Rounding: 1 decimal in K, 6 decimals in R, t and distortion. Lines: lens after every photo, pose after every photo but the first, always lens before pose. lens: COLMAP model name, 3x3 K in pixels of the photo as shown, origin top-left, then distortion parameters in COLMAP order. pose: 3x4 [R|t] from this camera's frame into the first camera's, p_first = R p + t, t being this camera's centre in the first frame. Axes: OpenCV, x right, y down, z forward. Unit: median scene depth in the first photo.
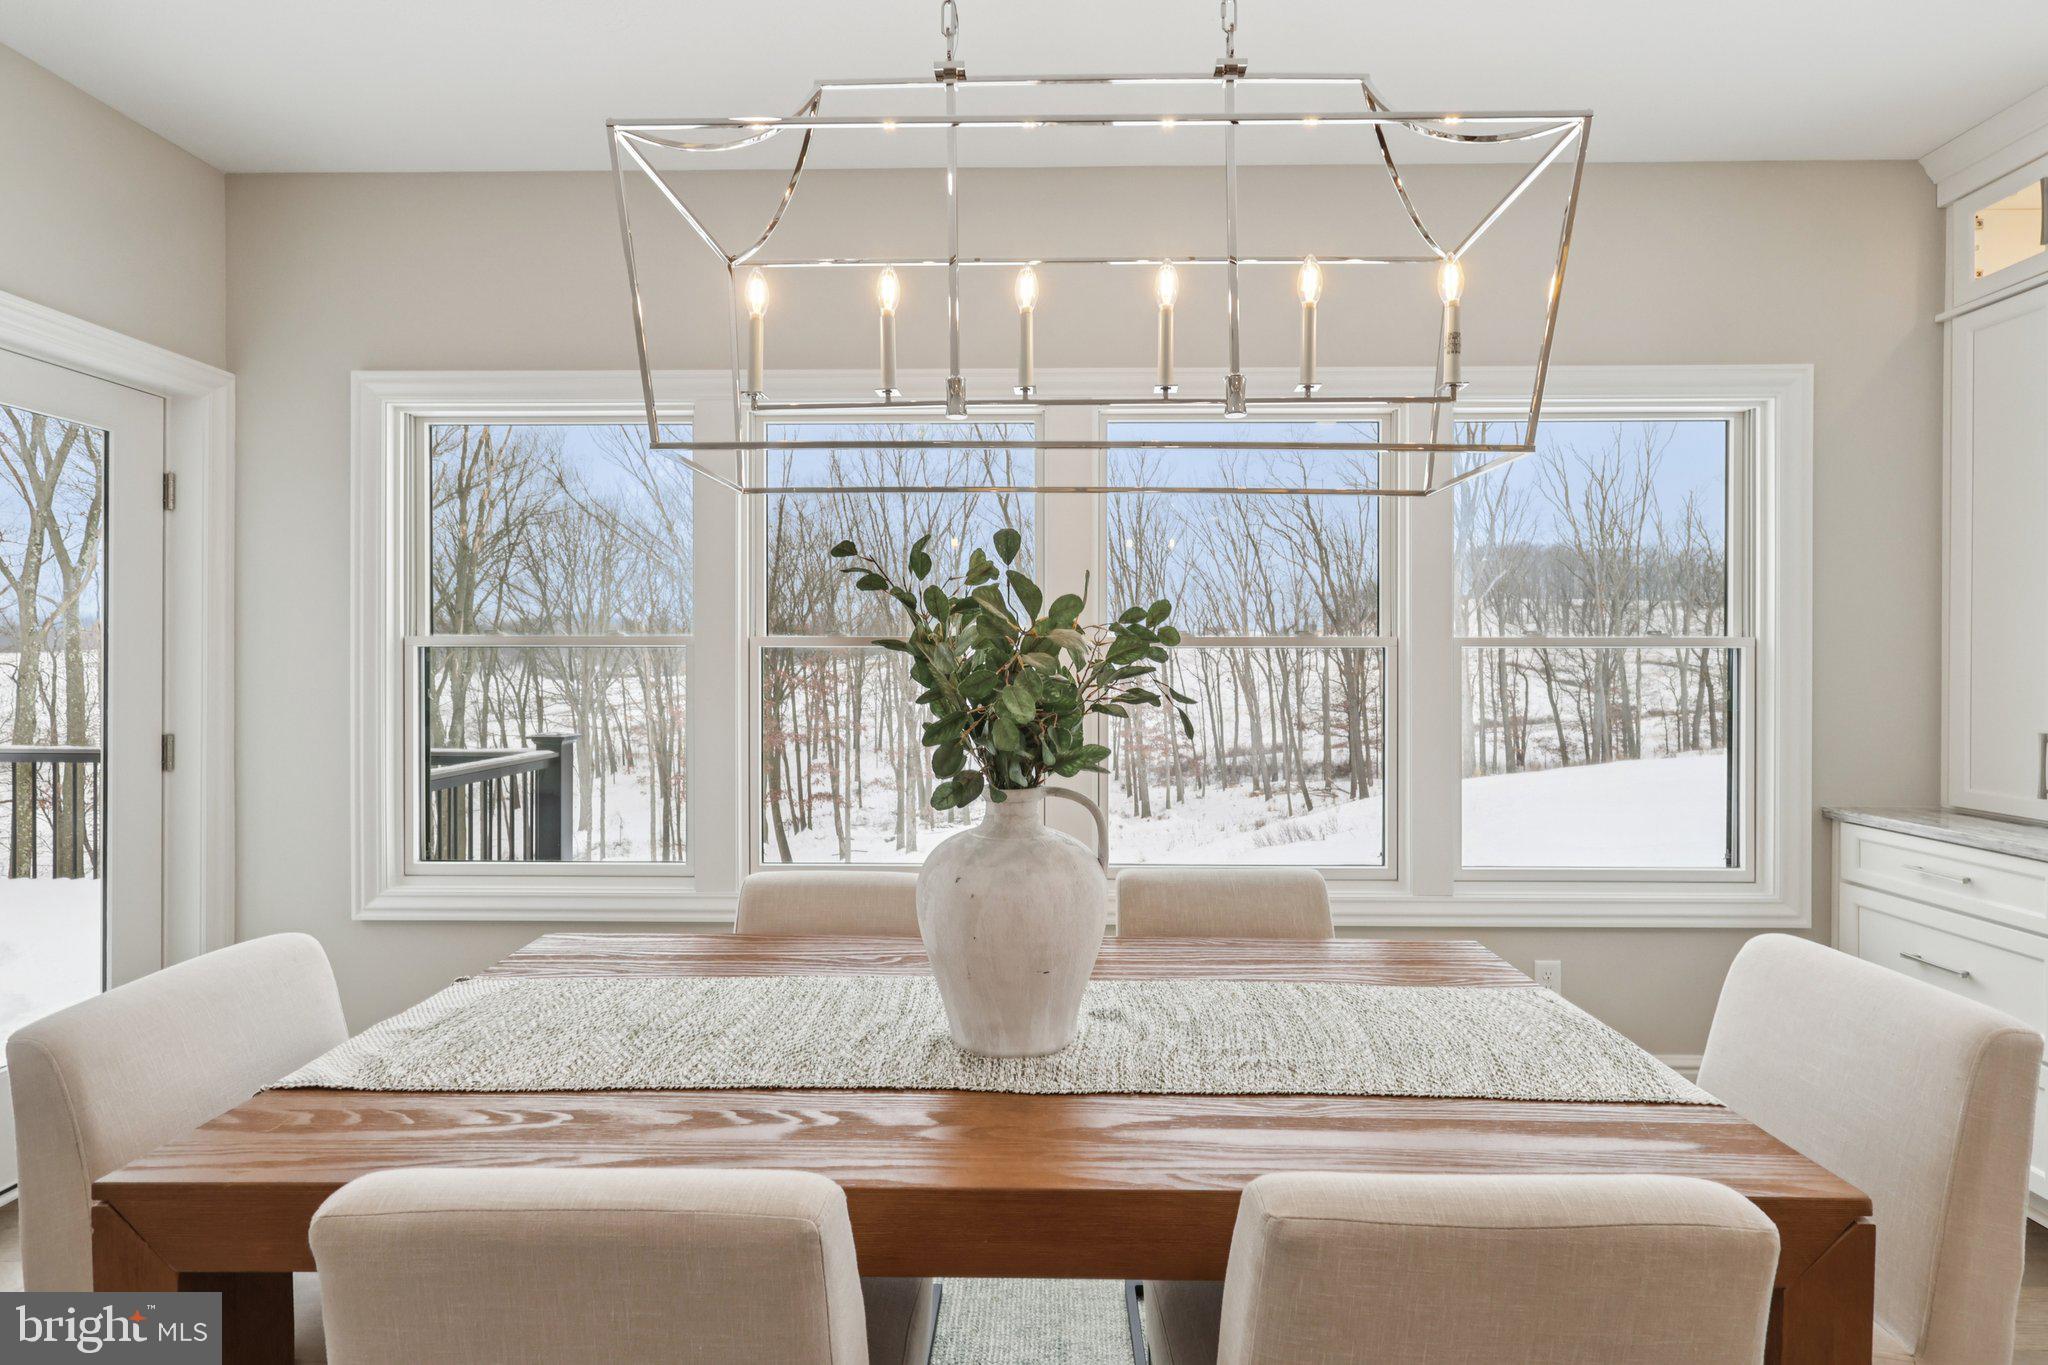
lens RADIAL K [[955.3, 0, 1032.2], [0, 955.3, 667.5], [0, 0, 1]] dist [-0.002055, 0.002274]
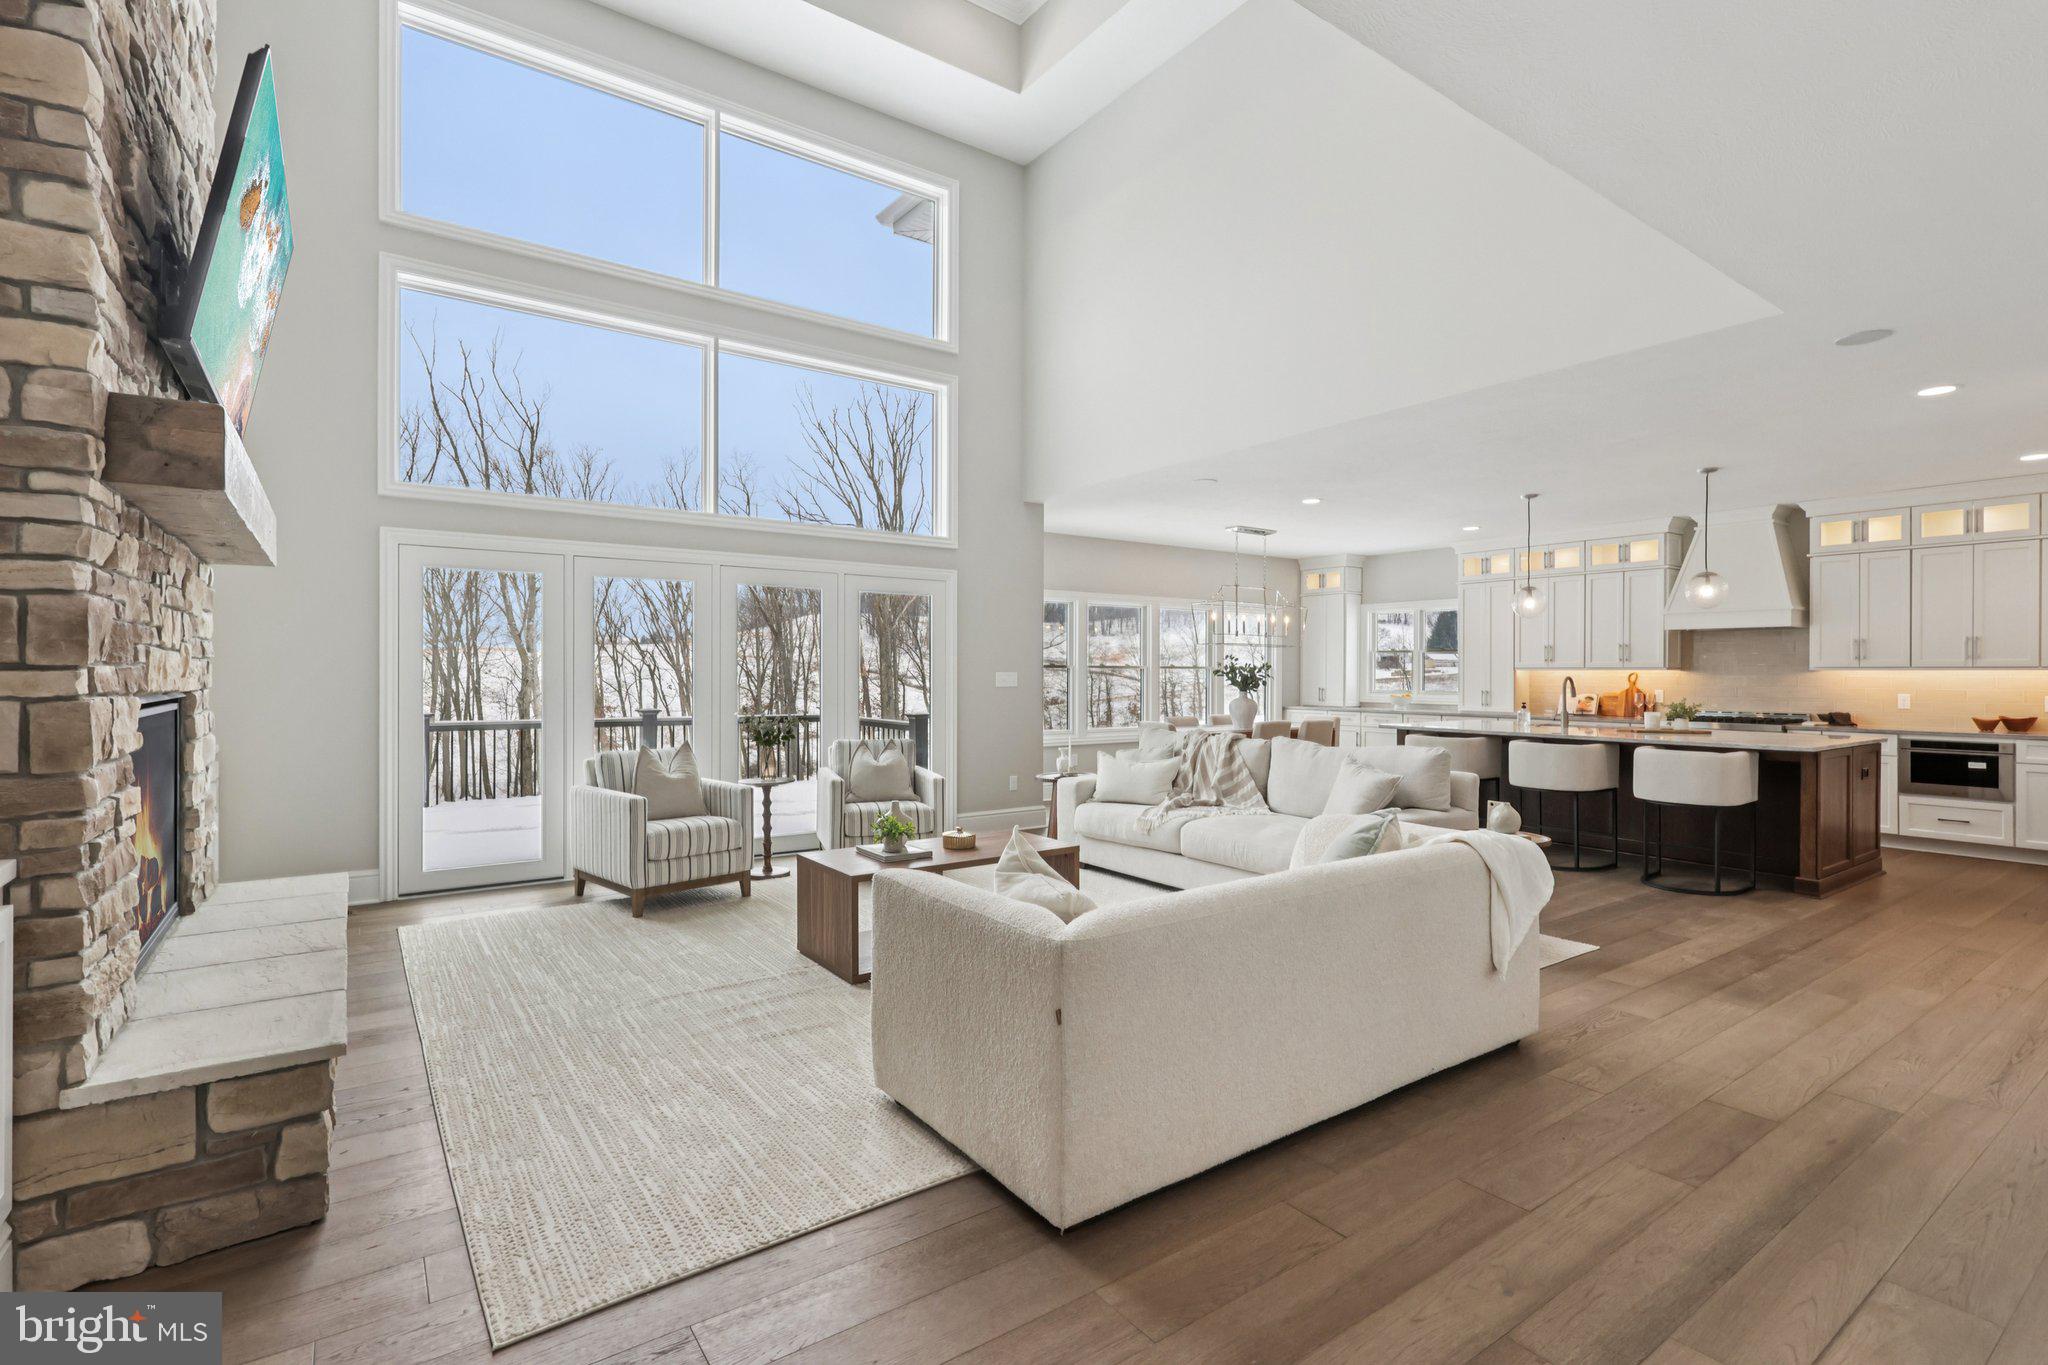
lens RADIAL K [[955.3, 0, 1024.3], [0, 955.3, 673.7], [0, 0, 1]] dist [-0.002055, 0.002274]
pose [[0.804617, -0.000185, 0.593795, -0.109982], [0.000830, 0.999999, -0.000814, 0.000064], [-0.593794, 0.001148, 0.804616, -0.073275]]
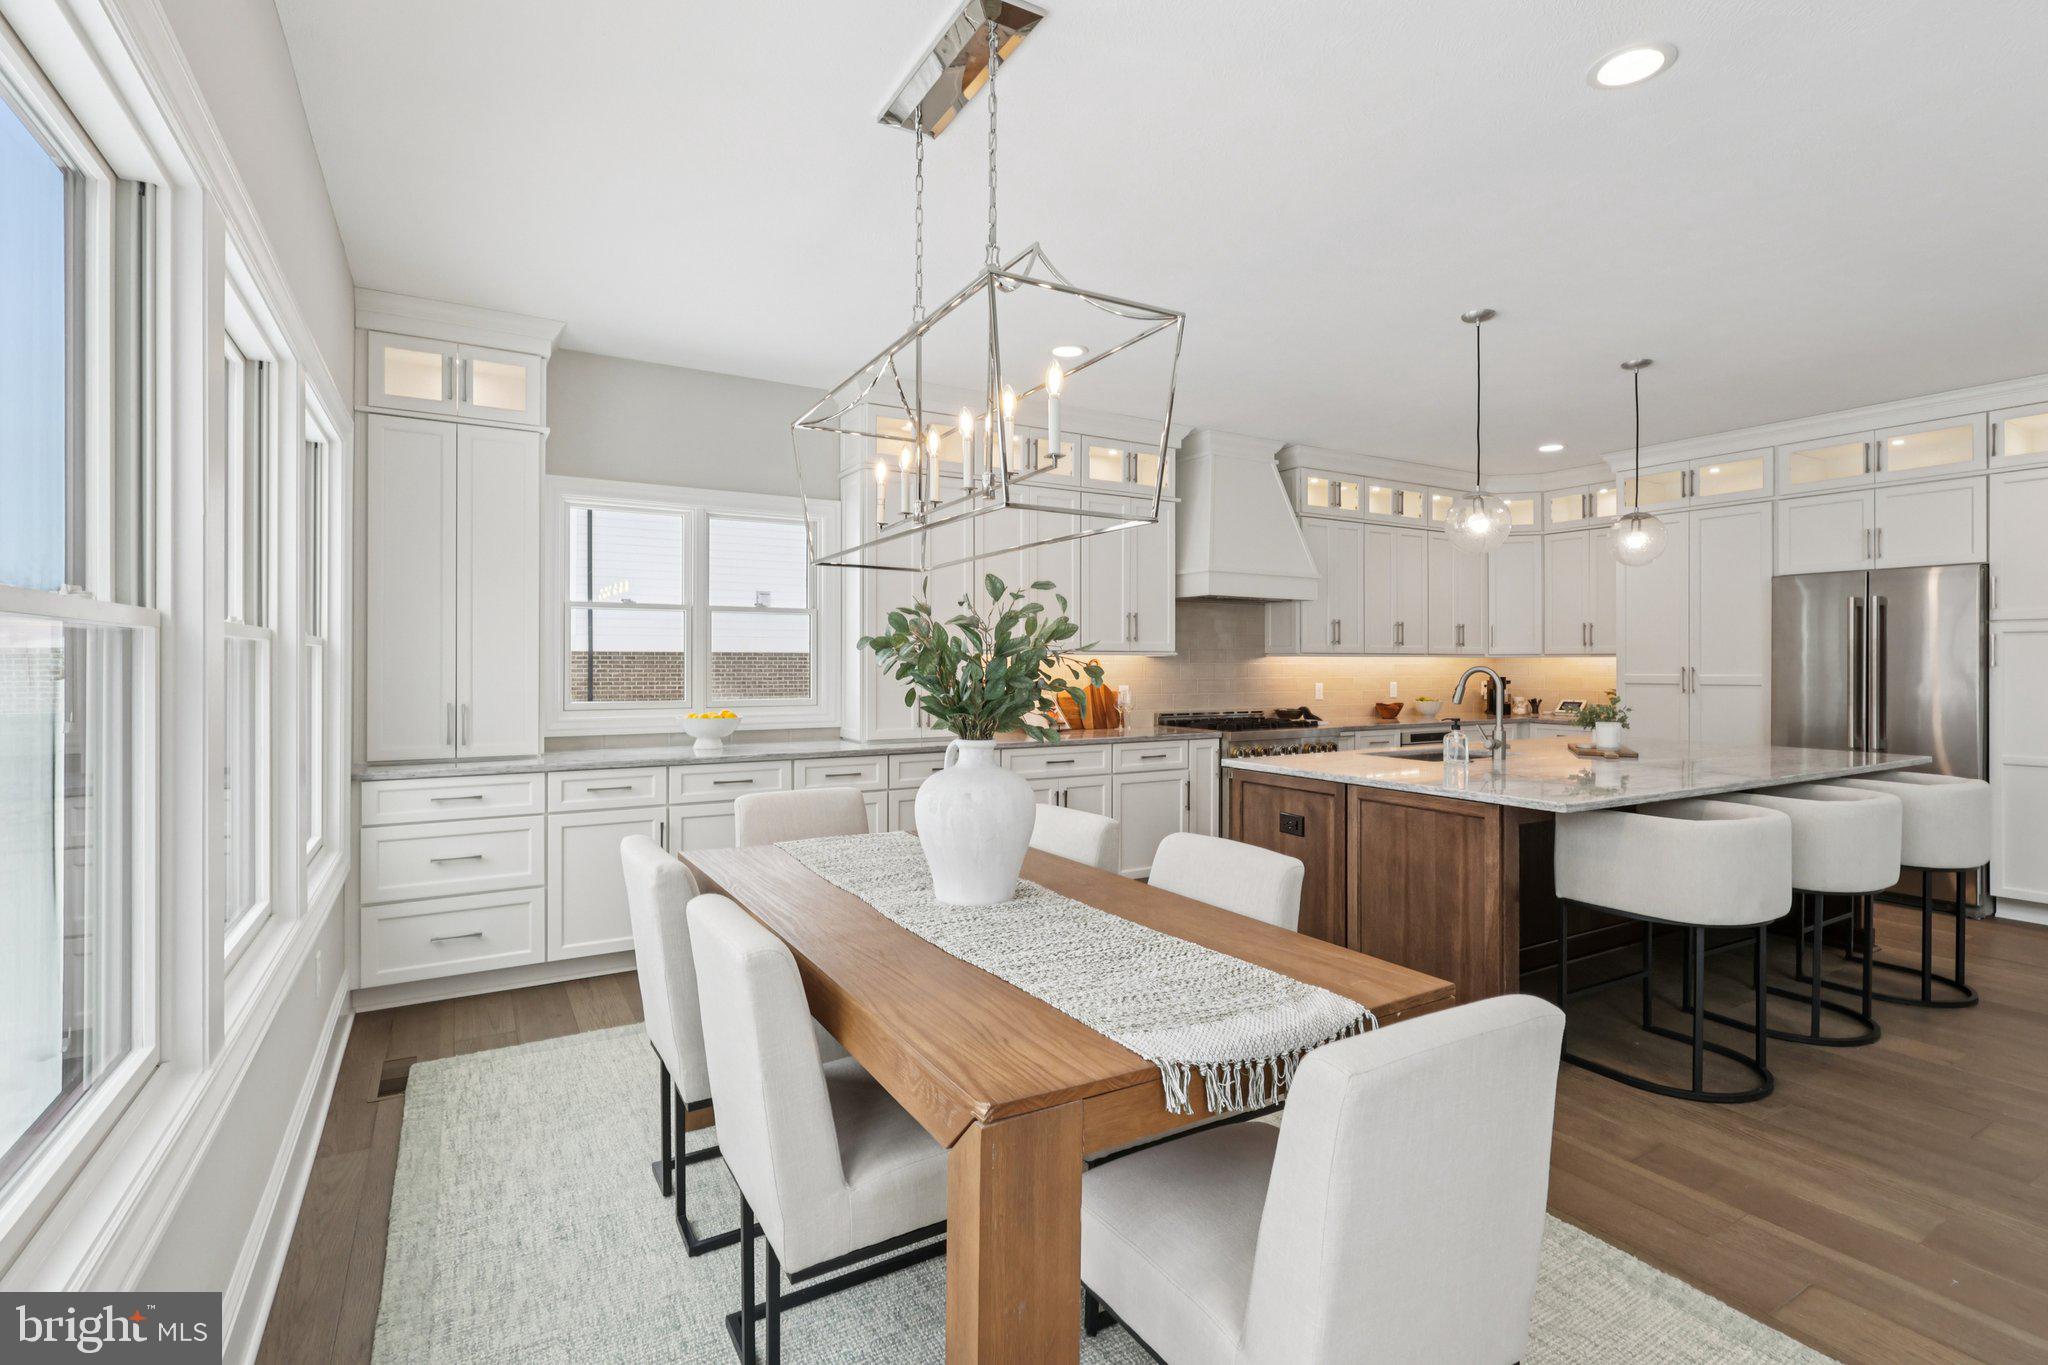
lens RADIAL K [[955.3, 0, 1026.4], [0, 955.3, 672.3], [0, 0, 1]] dist [-0.002055, 0.002274]
pose [[-0.525596, -0.015599, 0.850592, -0.029331], [-0.001027, 0.999843, 0.017702, -0.000474], [-0.850734, 0.008430, -0.525529, 0.036470]]
